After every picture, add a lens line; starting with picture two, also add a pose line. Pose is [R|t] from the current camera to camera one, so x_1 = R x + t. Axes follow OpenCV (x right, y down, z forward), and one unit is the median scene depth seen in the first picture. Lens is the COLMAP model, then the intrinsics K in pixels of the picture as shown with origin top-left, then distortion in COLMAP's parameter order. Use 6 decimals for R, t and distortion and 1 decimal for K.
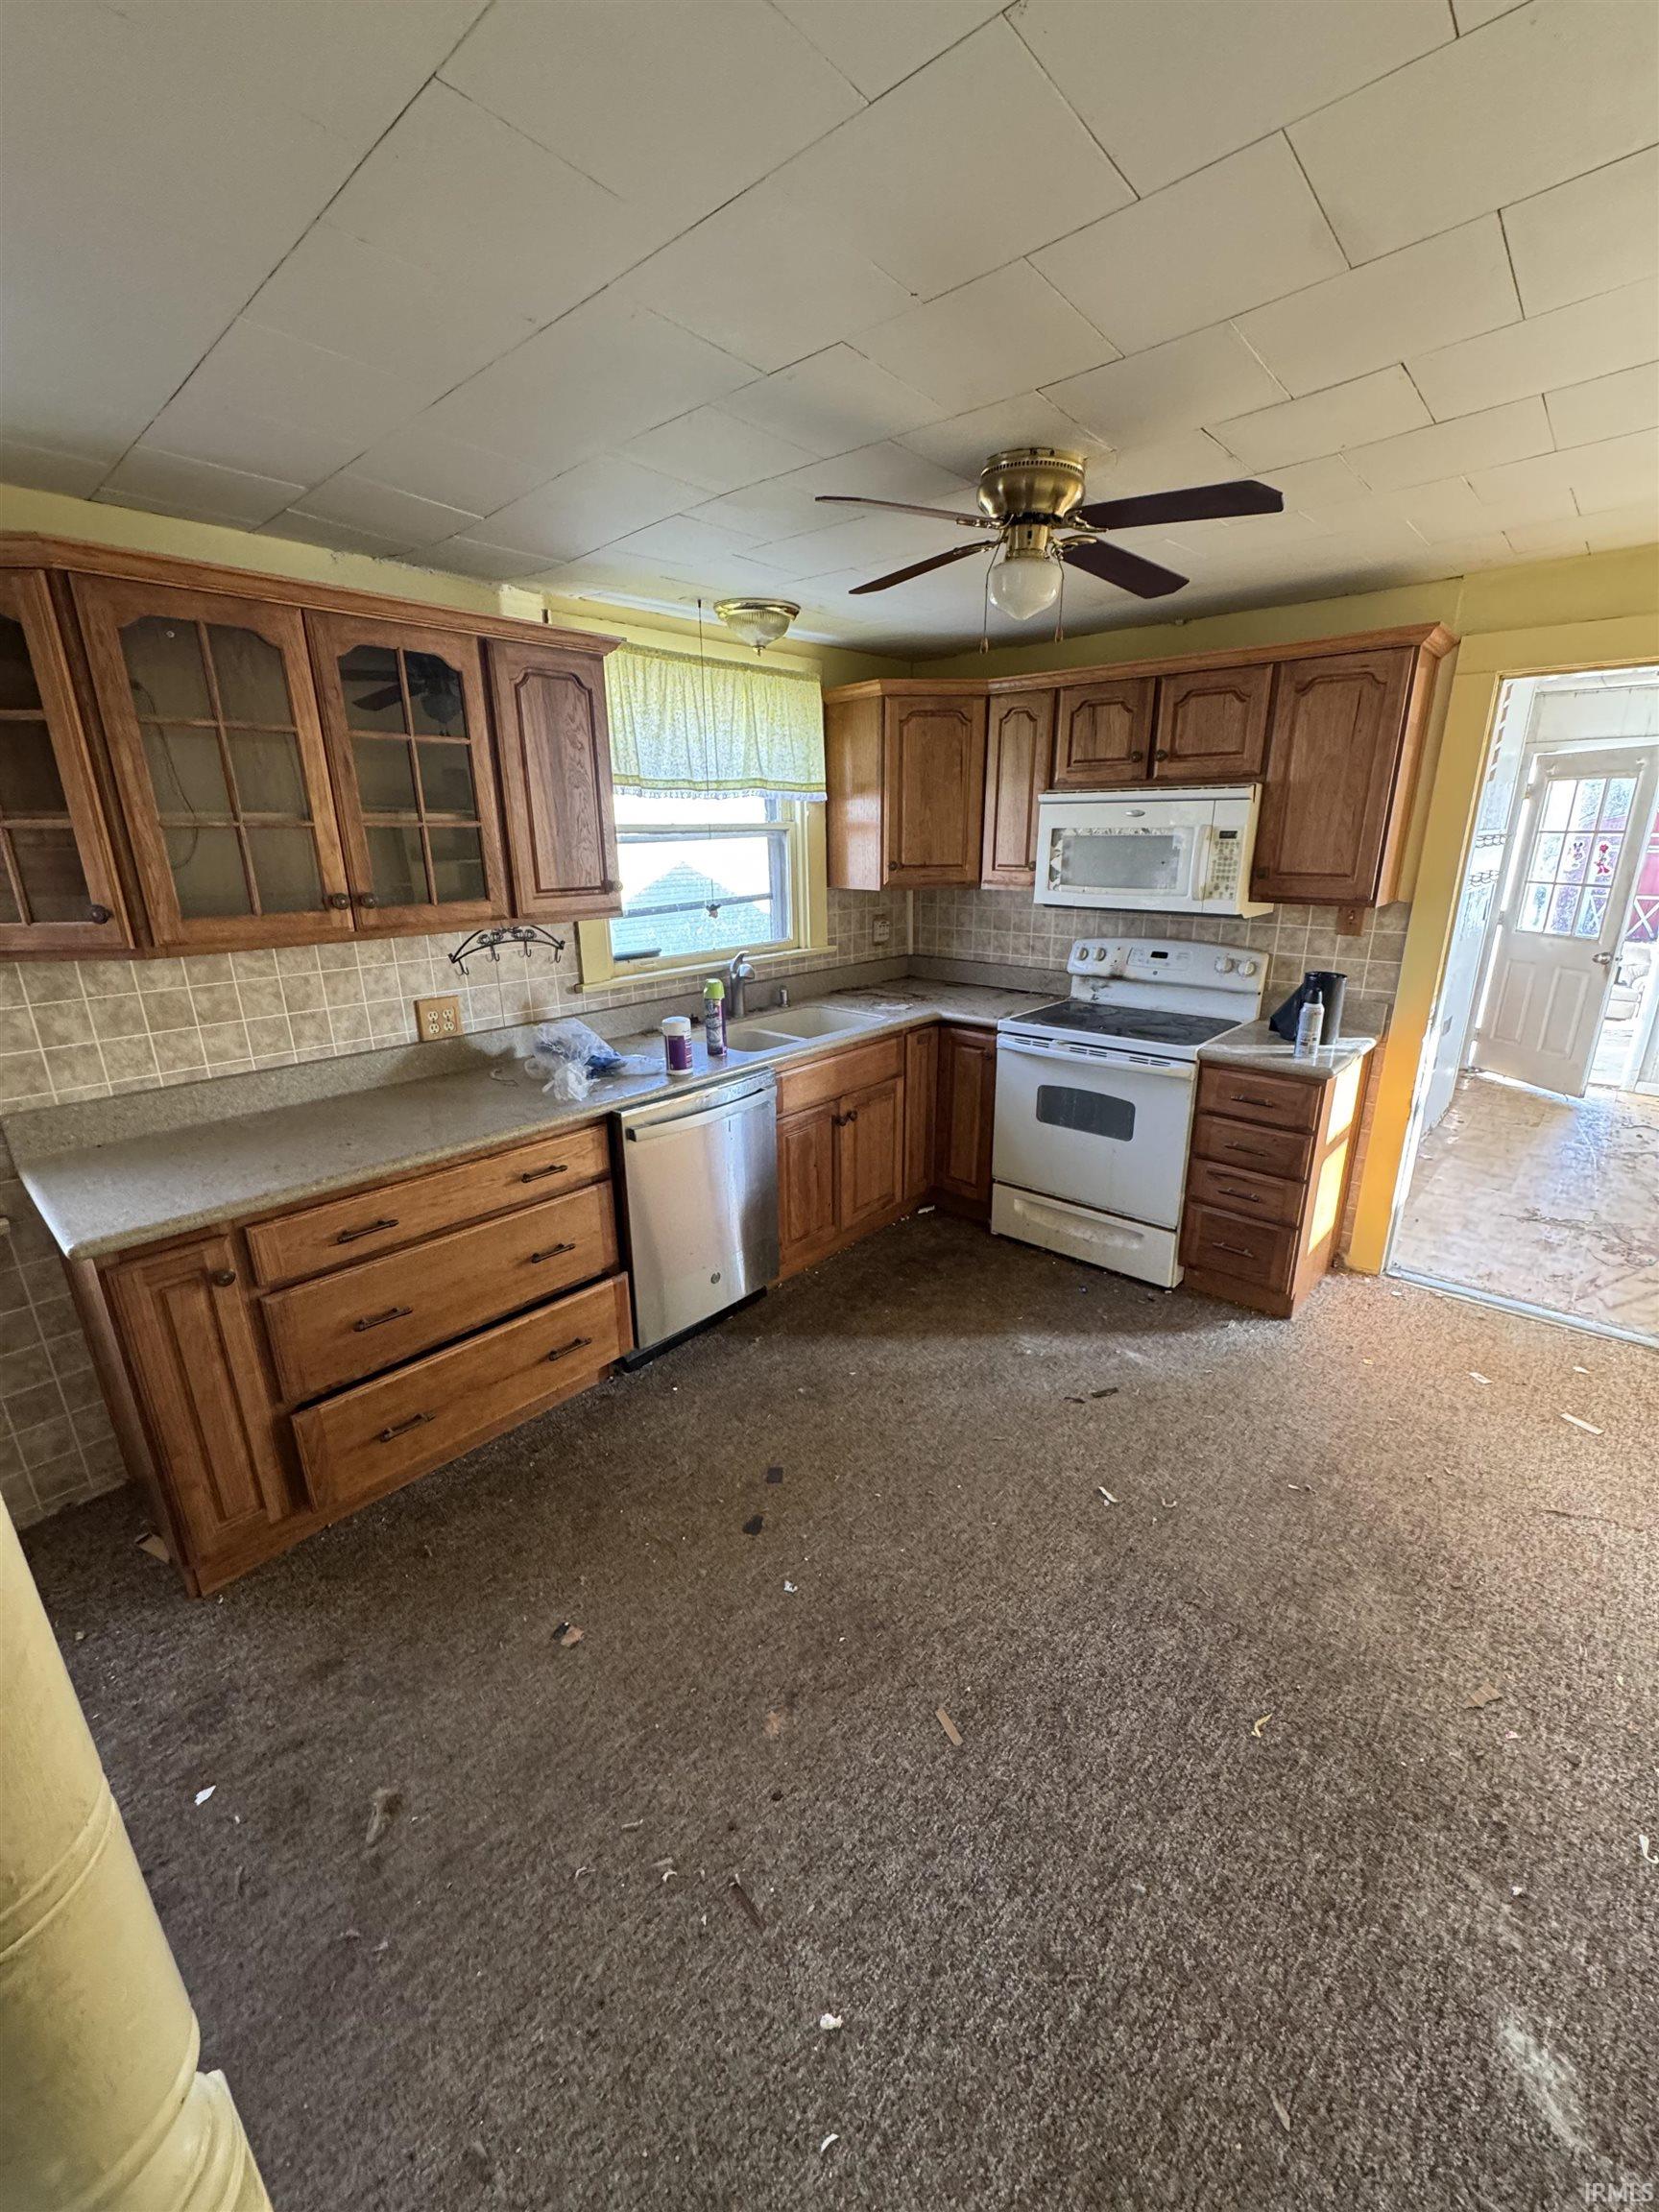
lens RADIAL K [[881.3, 0, 836.0], [0, 881.3, 1104.8], [0, 0, 1]] dist [-0.002162, 0.000326]
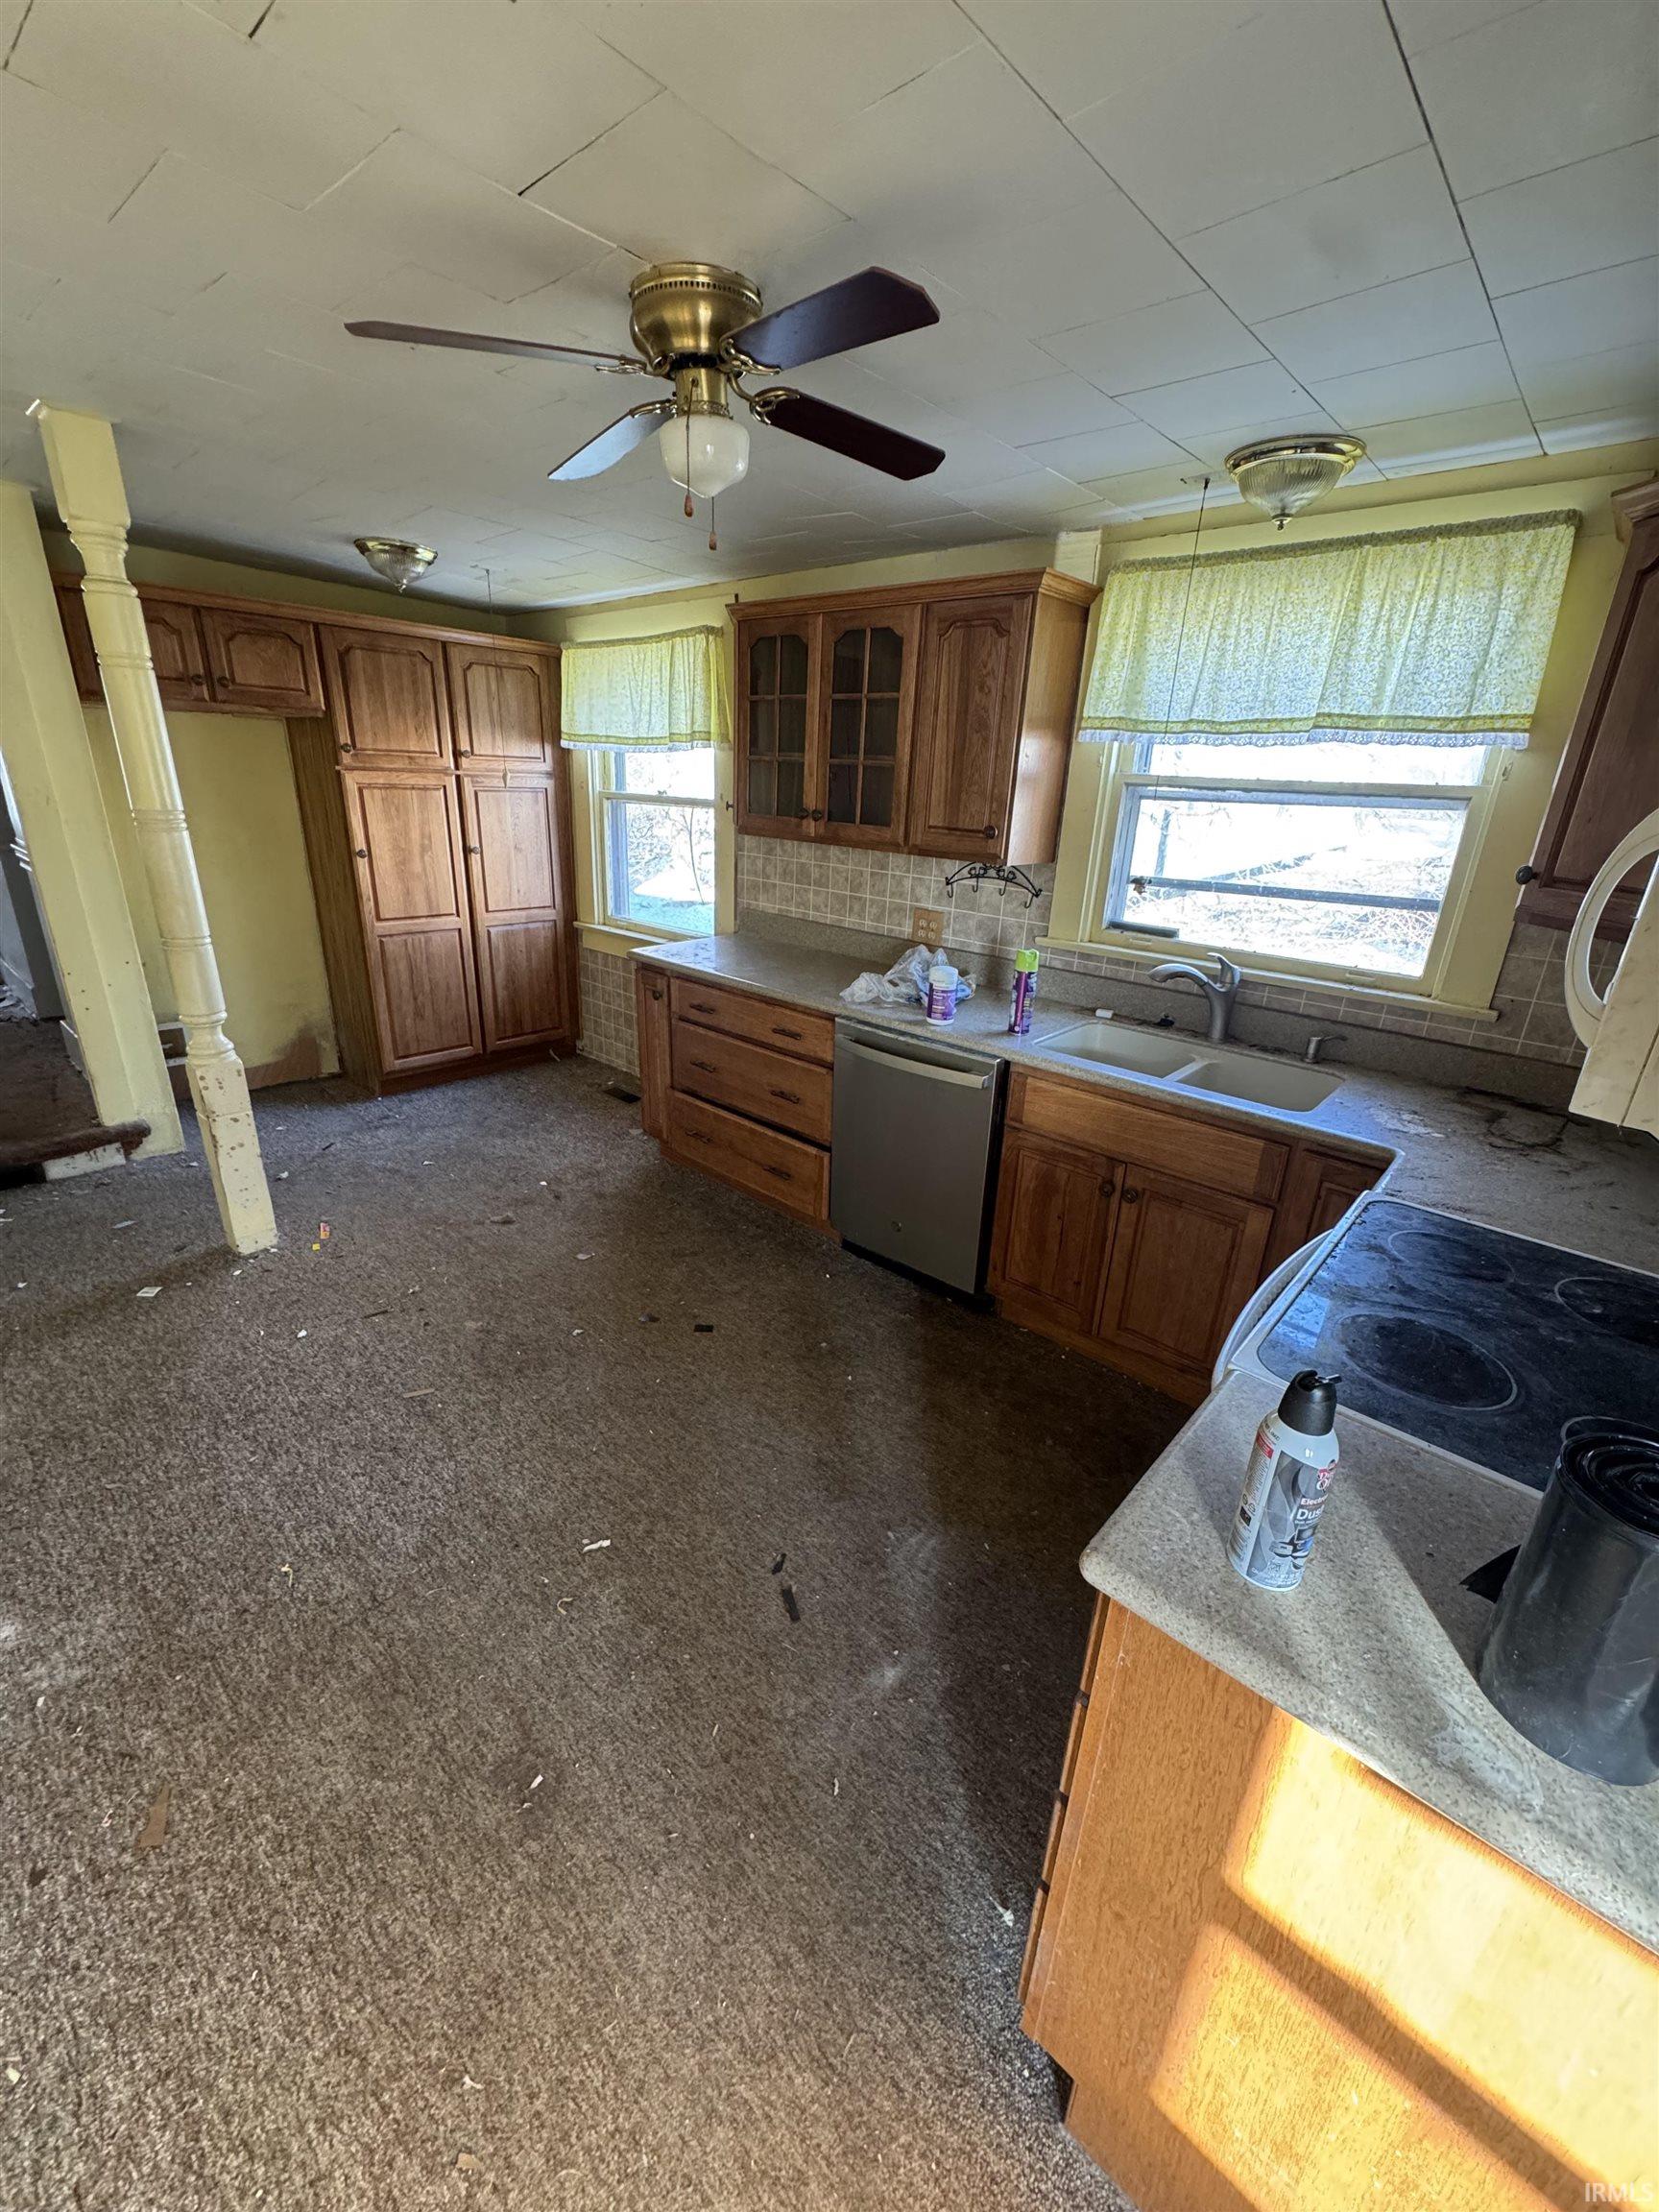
lens RADIAL K [[881.3, 0, 835.1], [0, 881.3, 1105.0], [0, 0, 1]] dist [-0.002162, 0.000326]
pose [[-0.004900, 0.362753, -0.931872, 0.789165], [-0.340245, 0.875678, 0.342667, -0.257773], [0.940324, 0.318744, 0.119134, 0.808071]]
